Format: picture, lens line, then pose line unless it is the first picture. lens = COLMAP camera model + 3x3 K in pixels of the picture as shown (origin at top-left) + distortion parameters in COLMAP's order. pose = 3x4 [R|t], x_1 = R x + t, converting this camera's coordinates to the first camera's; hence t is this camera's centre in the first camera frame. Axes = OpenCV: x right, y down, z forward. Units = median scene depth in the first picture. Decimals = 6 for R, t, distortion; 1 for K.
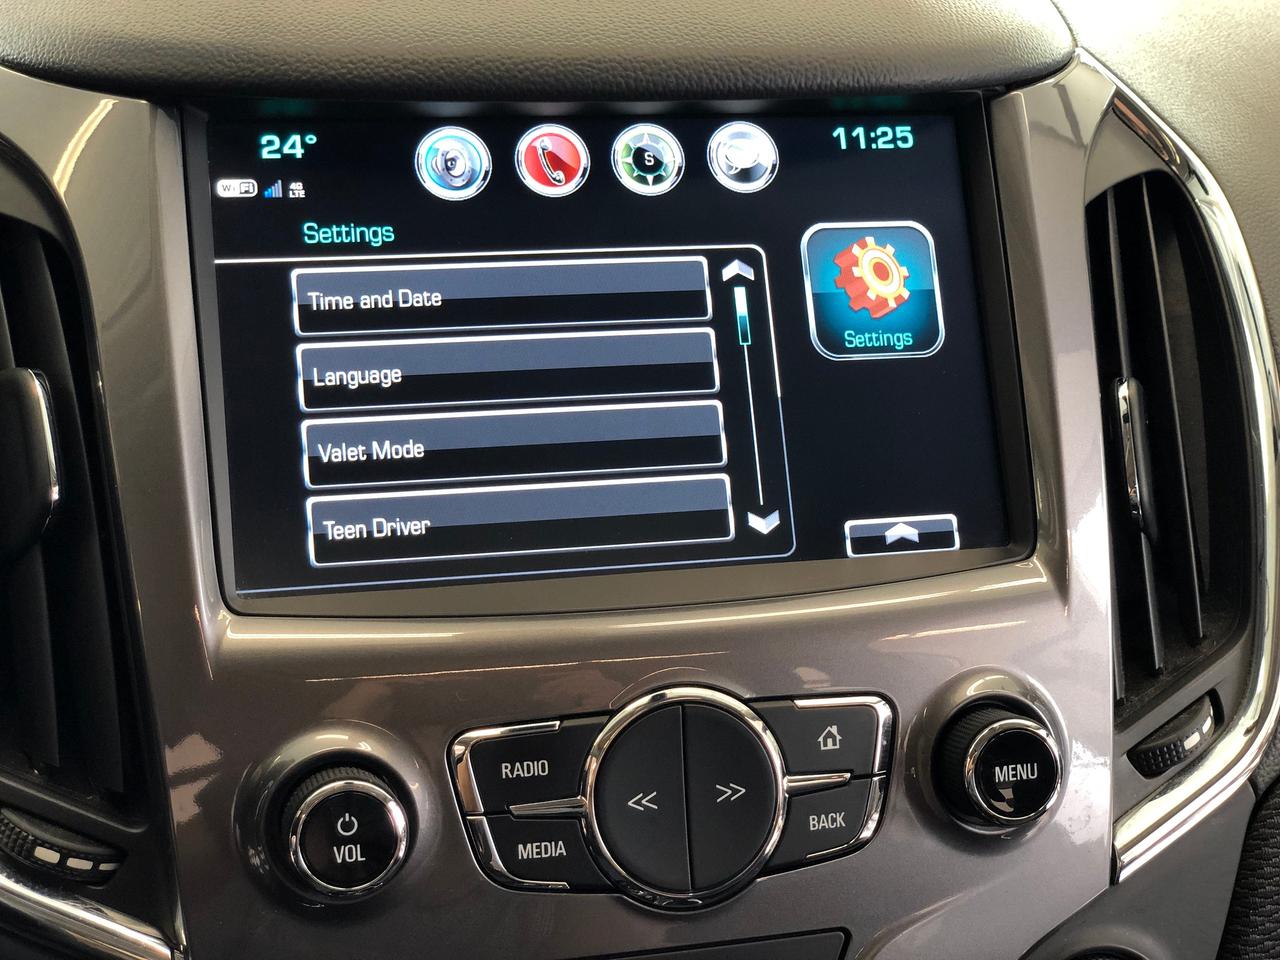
lens RADIAL K [[1923.2, 0, 640.0], [0, 1923.2, 480.0], [0, 0, 1]] dist [0.003756, -0.172061]
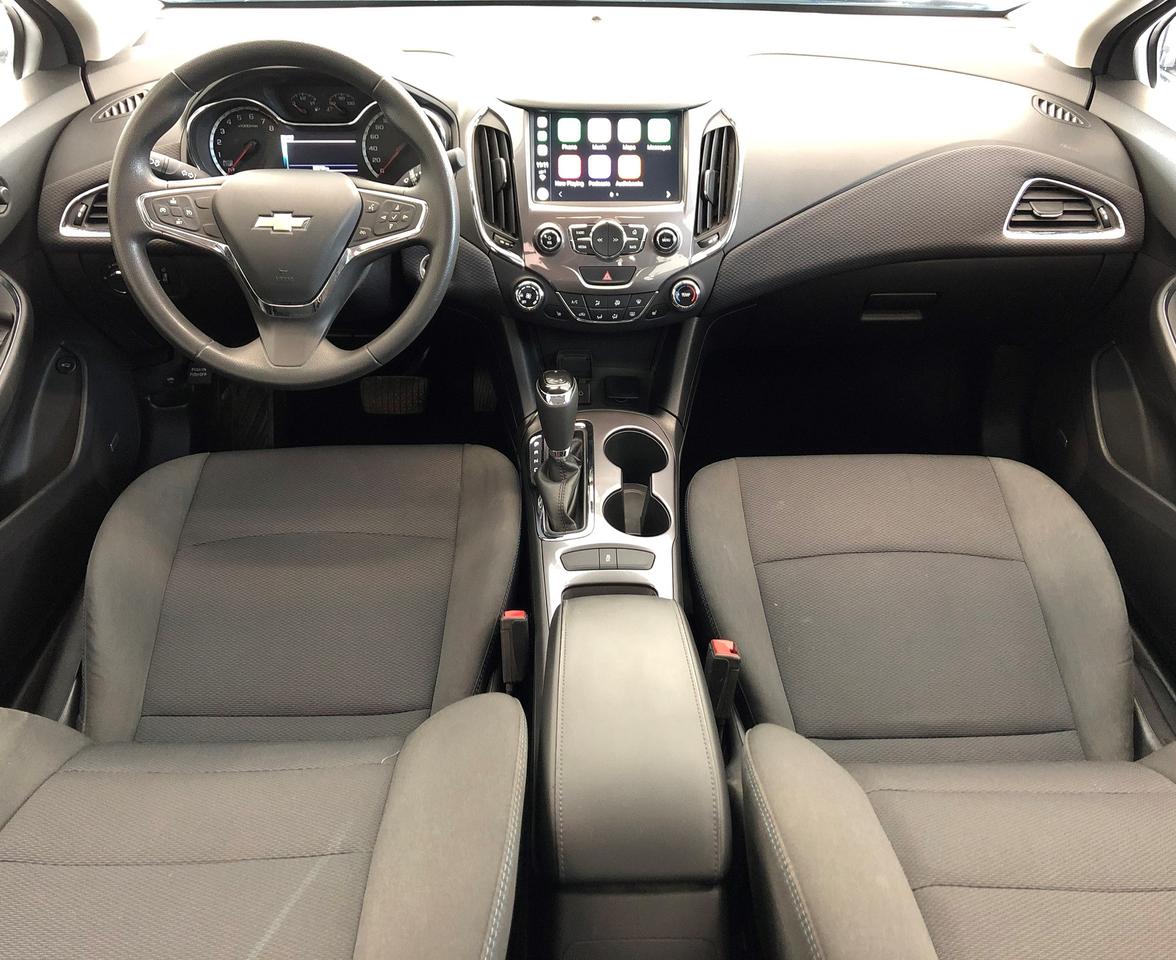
lens RADIAL K [[904.2, 0, 588.0], [0, 904.2, 480.0], [0, 0, 1]] dist [0.003997, 0.000232]
pose [[0.978608, 0.105239, -0.176781, 0.512247], [-0.055790, 0.962816, 0.264335, 0.139899], [0.198025, -0.248817, 0.948091, -1.746432]]
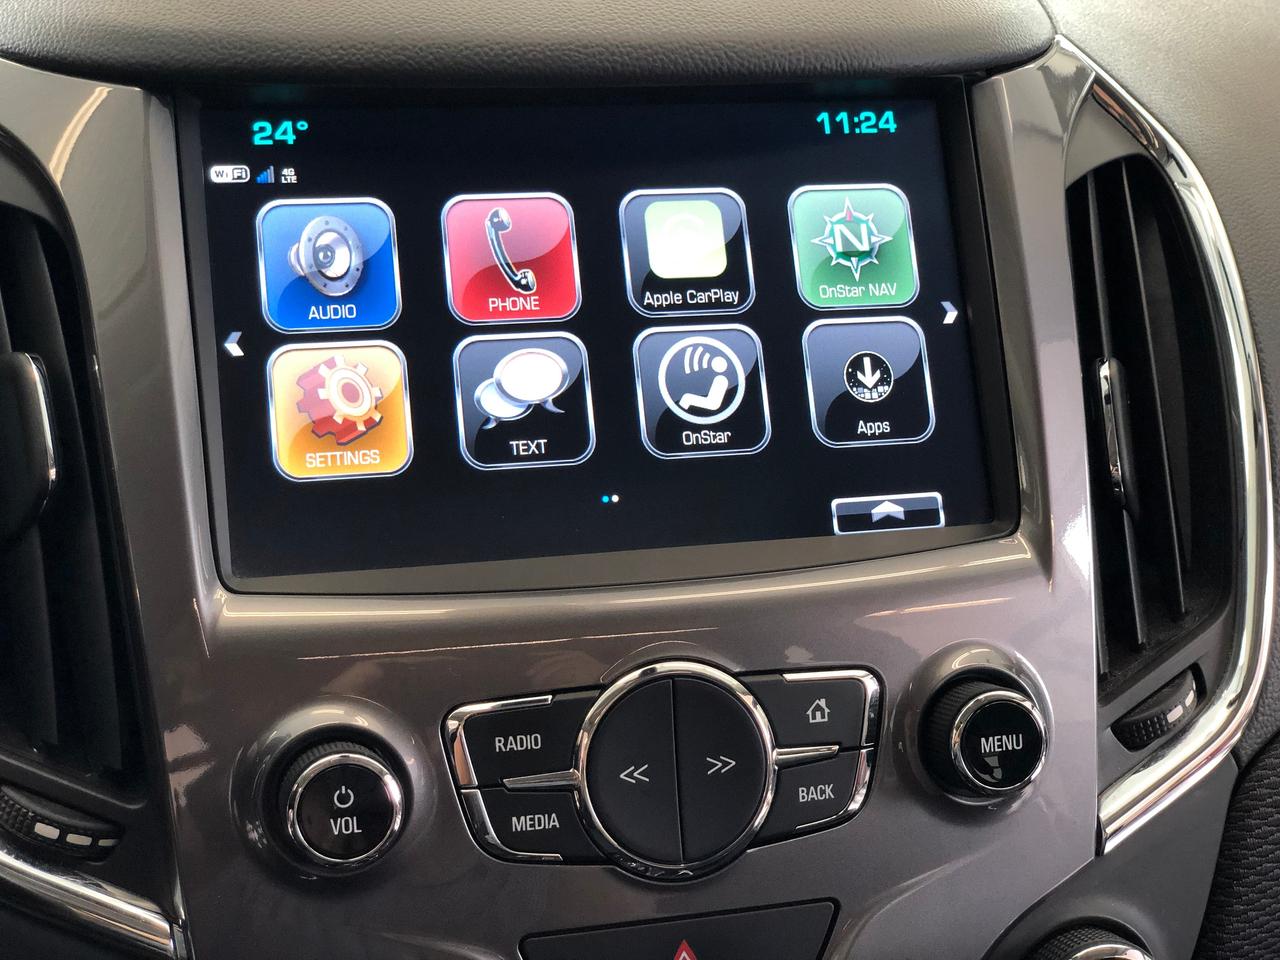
lens RADIAL K [[1923.2, 0, 640.0], [0, 1923.2, 480.0], [0, 0, 1]] dist [0.003756, -0.172061]
pose [[0.999953, -0.007253, 0.006495, -0.001049], [0.007277, 0.999967, -0.003723, 0.015218], [-0.006468, 0.003770, 0.999972, -0.015132]]
